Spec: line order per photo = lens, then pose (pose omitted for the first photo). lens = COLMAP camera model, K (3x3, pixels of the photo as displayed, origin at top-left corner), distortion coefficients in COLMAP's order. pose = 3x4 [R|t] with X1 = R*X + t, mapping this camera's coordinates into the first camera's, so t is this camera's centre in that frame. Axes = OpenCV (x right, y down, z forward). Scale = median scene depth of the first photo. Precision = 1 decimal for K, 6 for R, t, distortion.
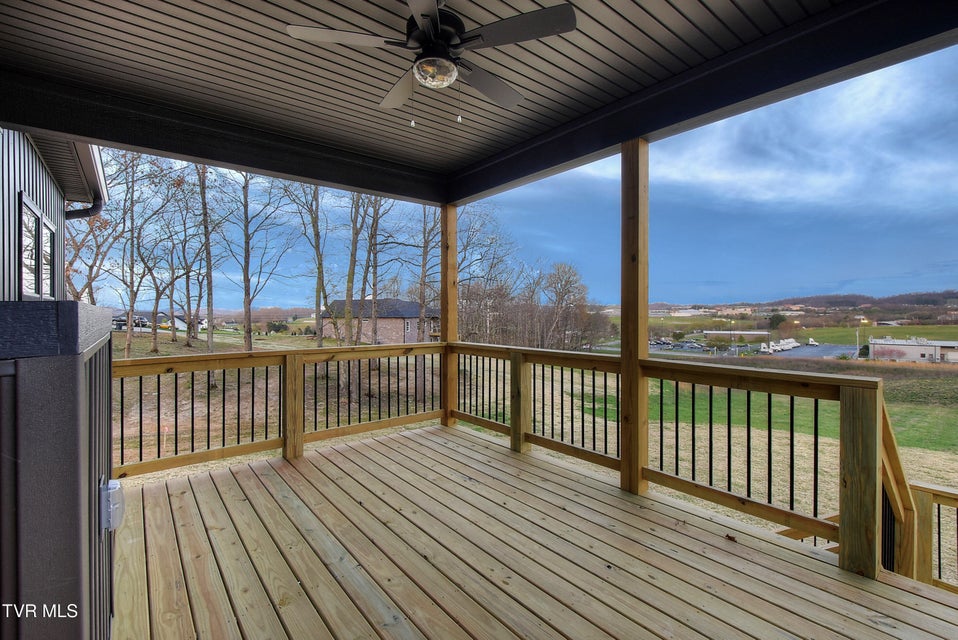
lens RADIAL K [[421.6, 0, 477.0], [0, 421.6, 317.9], [0, 0, 1]] dist [0.001985, -0.000005]
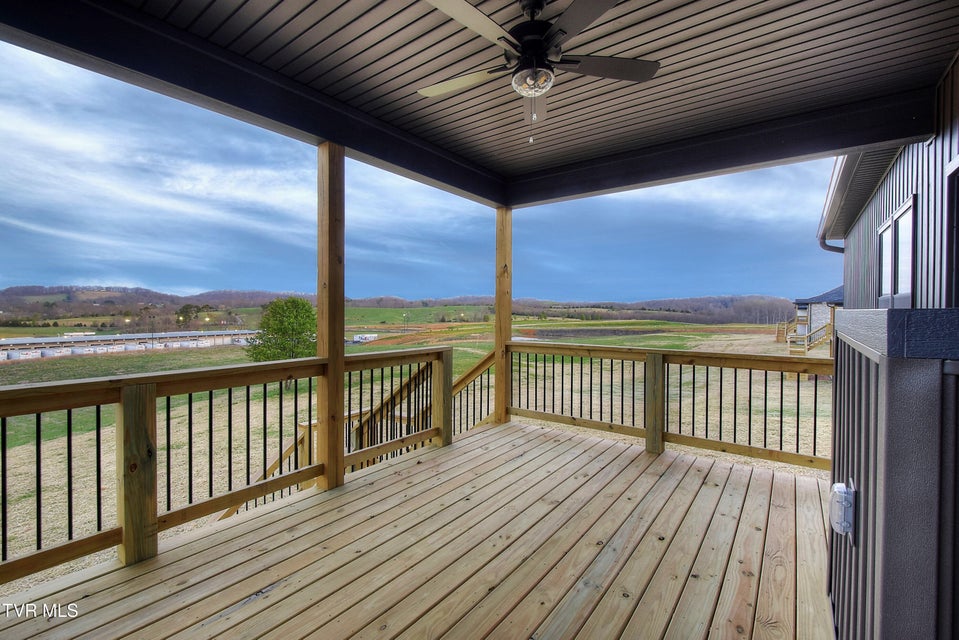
lens RADIAL K [[422.0, 0, 477.5], [0, 422.0, 317.9], [0, 0, 1]] dist [0.001985, -0.000005]
pose [[-0.244578, -0.004263, 0.969620, -0.686602], [0.010476, 0.999920, 0.007039, -0.002707], [-0.969573, 0.011879, -0.244514, 0.878419]]
